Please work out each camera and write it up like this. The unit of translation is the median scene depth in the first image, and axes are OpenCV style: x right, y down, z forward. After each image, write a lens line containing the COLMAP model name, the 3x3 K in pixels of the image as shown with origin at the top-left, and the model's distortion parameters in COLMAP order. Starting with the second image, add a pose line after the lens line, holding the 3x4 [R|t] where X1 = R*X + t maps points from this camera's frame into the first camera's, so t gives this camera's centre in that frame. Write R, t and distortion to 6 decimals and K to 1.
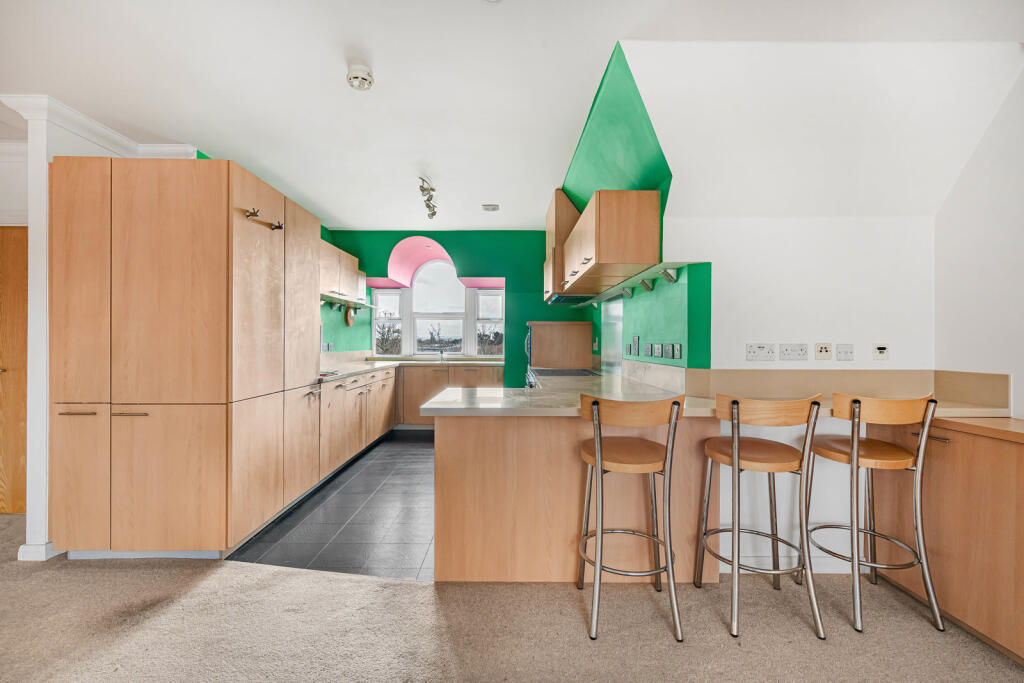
lens RADIAL K [[471.7, 0, 512.0], [0, 471.7, 341.5], [0, 0, 1]] dist [-0.003464, 0.000192]
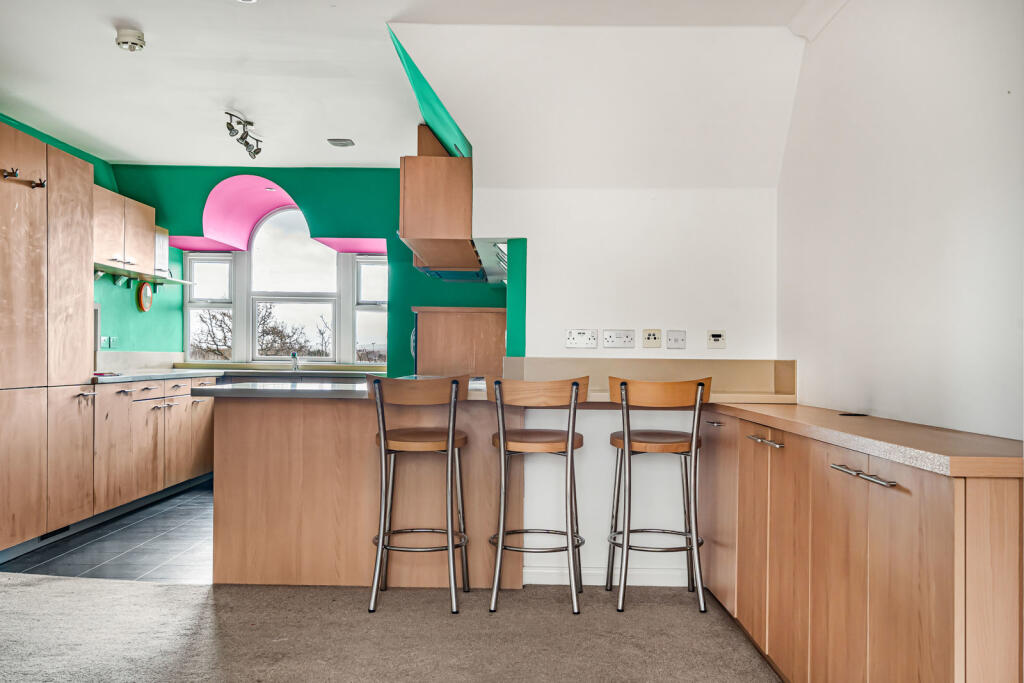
lens RADIAL K [[1022.0, 0, 512.2], [0, 1022.0, 379.2], [0, 0, 1]] dist [0.047354, 0.010267]
pose [[0.999886, 0.009525, -0.011700, 0.293057], [-0.009271, 0.999724, 0.021577, 0.041000], [0.011903, -0.021466, 0.999699, -0.666814]]
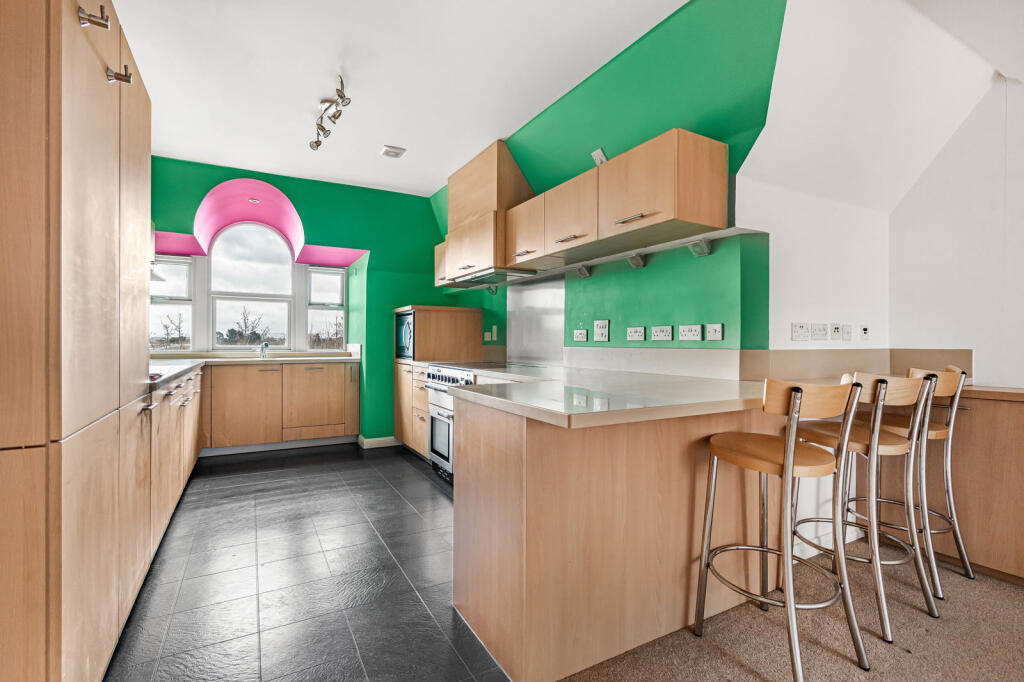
lens RADIAL K [[471.7, 0, 512.0], [0, 471.7, 341.0], [0, 0, 1]] dist [-0.003464, 0.000192]
pose [[0.874530, 0.000683, 0.484971, -0.317609], [-0.000624, 1.000000, -0.000283, 0.028924], [-0.484971, -0.000055, 0.874530, 0.310259]]
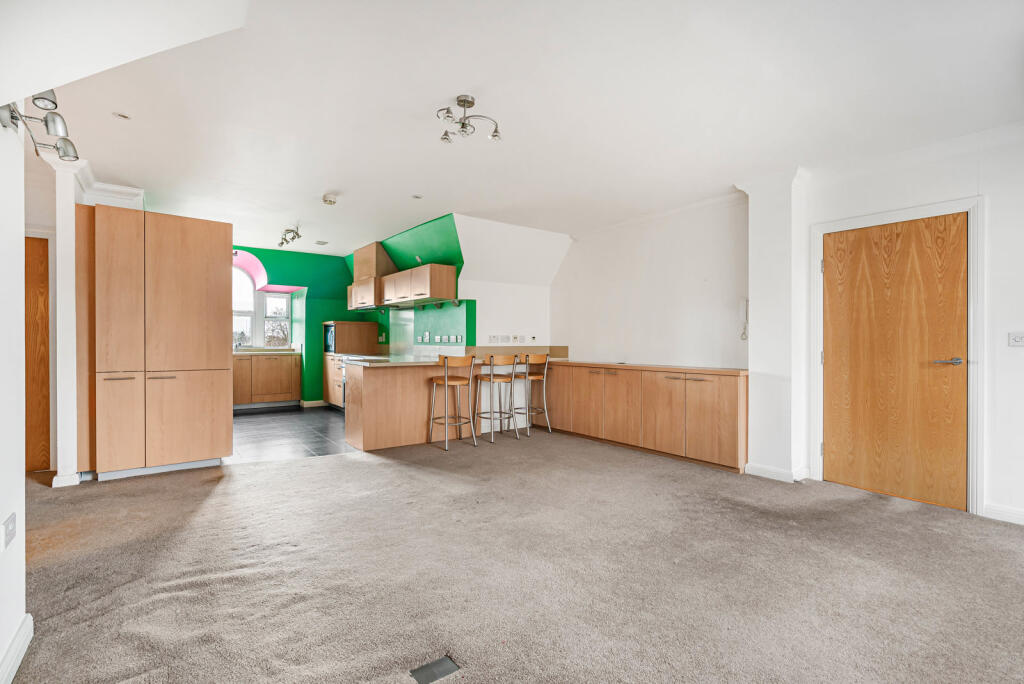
lens RADIAL K [[471.7, 0, 512.0], [0, 471.7, 342.0], [0, 0, 1]] dist [-0.003464, 0.000192]
pose [[0.804358, -0.001574, 0.594143, -0.564598], [-0.001245, 0.999990, 0.004335, 0.019396], [-0.594144, -0.004226, 0.804348, -0.672104]]
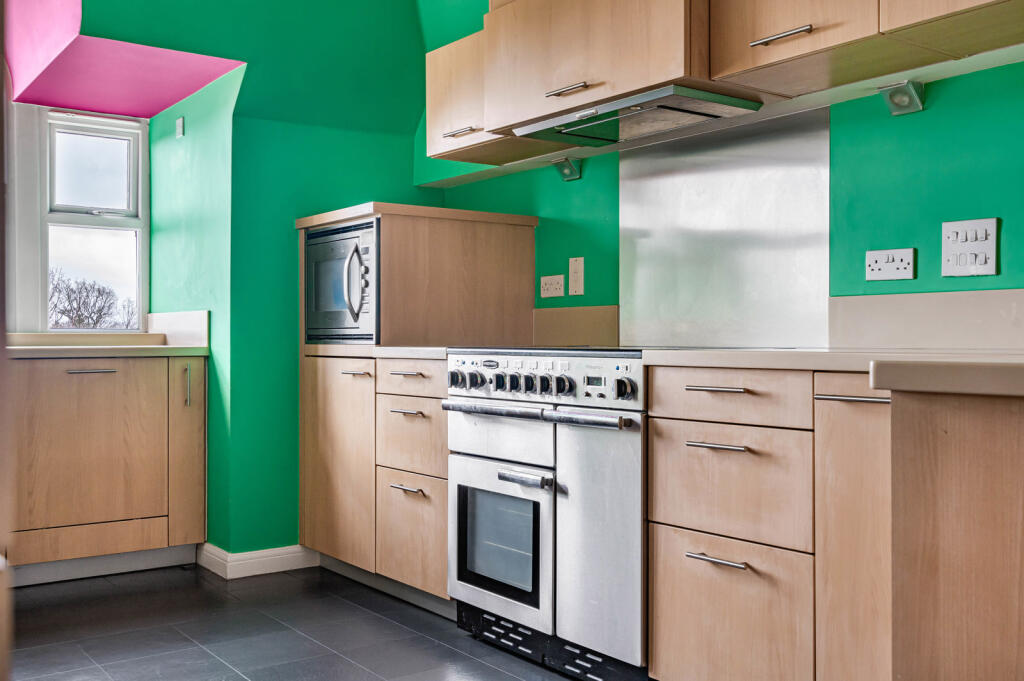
lens RADIAL K [[1002.7, 0, 512.0], [0, 1002.7, 340.5], [0, 0, 1]] dist [0.007745, -0.000299]
pose [[0.803109, -0.006586, 0.595795, -0.441162], [0.005626, 0.999978, 0.003469, 0.072399], [-0.595805, 0.000566, 0.803129, 0.622071]]
